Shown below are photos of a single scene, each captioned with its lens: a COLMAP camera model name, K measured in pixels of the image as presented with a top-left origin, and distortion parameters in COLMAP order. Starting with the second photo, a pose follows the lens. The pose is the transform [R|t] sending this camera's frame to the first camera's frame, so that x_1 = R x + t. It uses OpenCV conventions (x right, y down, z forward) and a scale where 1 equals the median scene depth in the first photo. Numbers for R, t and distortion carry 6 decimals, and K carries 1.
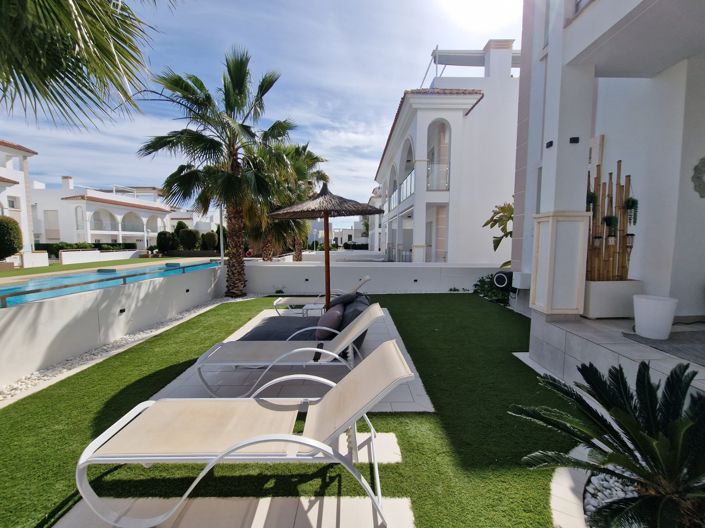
lens RADIAL K [[288.9, 0, 350.1], [0, 288.9, 262.5], [0, 0, 1]] dist [0.000282, -0.002516]
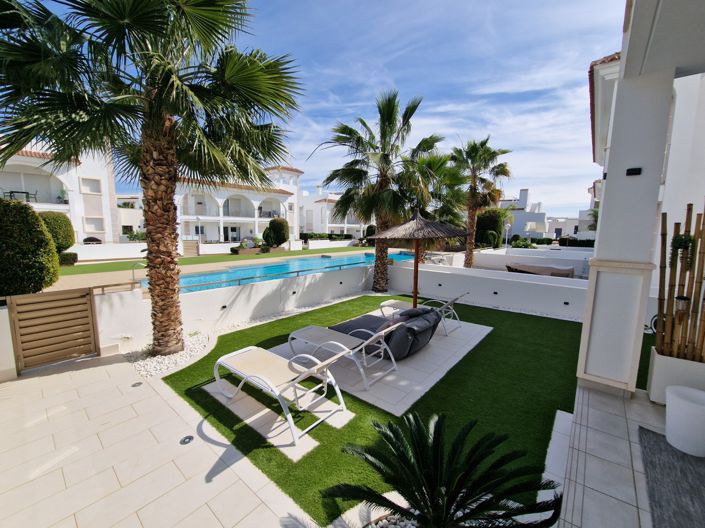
lens RADIAL K [[288.9, 0, 349.3], [0, 288.9, 263.3], [0, 0, 1]] dist [0.000282, -0.002516]
pose [[0.770595, 0.086509, -0.631426, 0.290505], [-0.060282, 0.996197, 0.062916, -0.074719], [0.634467, -0.010419, 0.772879, -0.037284]]
